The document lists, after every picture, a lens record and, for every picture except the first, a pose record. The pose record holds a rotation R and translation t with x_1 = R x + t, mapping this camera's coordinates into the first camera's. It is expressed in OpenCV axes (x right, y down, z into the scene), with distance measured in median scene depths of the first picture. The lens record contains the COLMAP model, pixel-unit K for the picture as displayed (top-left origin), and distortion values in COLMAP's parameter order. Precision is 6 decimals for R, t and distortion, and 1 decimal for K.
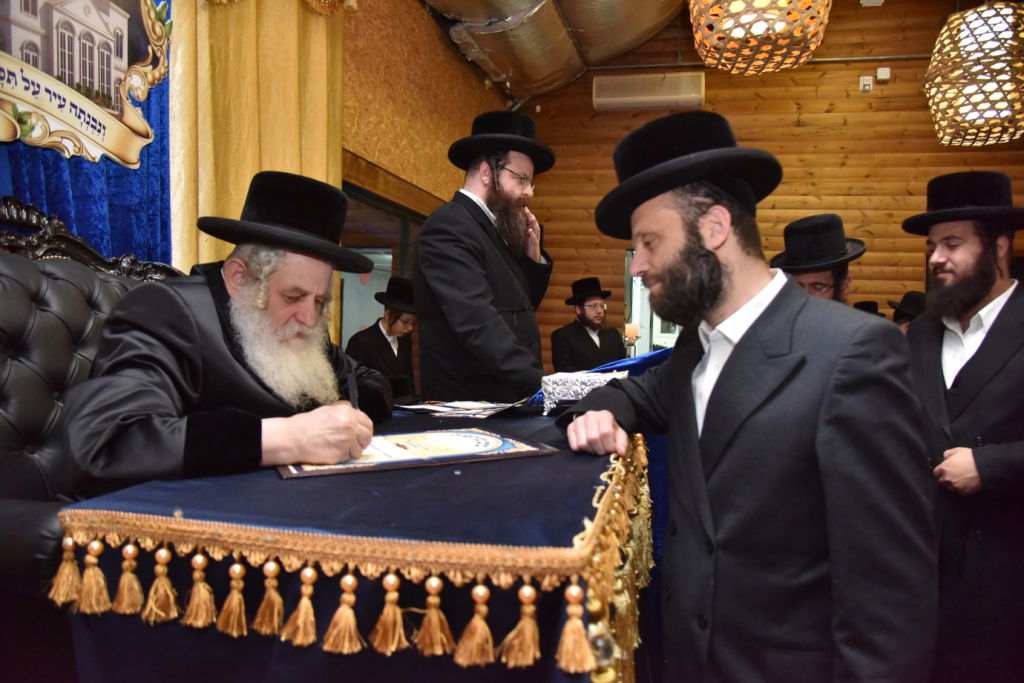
lens RADIAL K [[680.0, 0, 512.0], [0, 680.0, 341.5], [0, 0, 1]] dist [-0.003806, -0.000238]
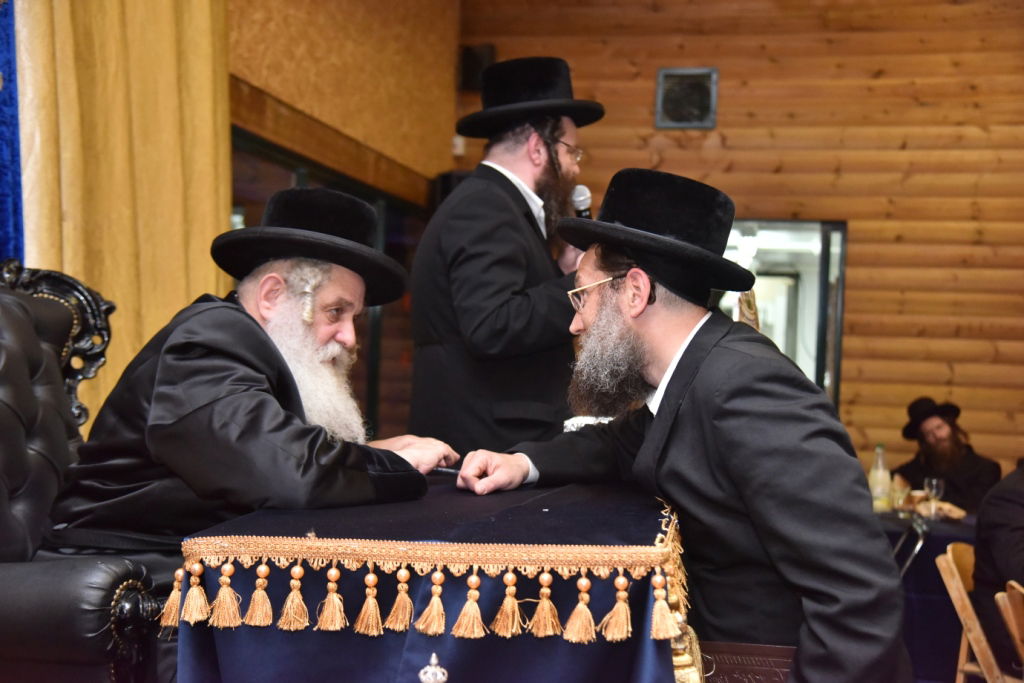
lens RADIAL K [[1416.0, 0, 512.0], [0, 1416.0, 341.5], [0, 0, 1]] dist [0.446907, 0.009954]
pose [[0.996481, 0.006673, 0.083551, -0.344680], [-0.005185, 0.999824, -0.018009, -0.030702], [-0.083656, 0.017513, 0.996341, -1.422077]]
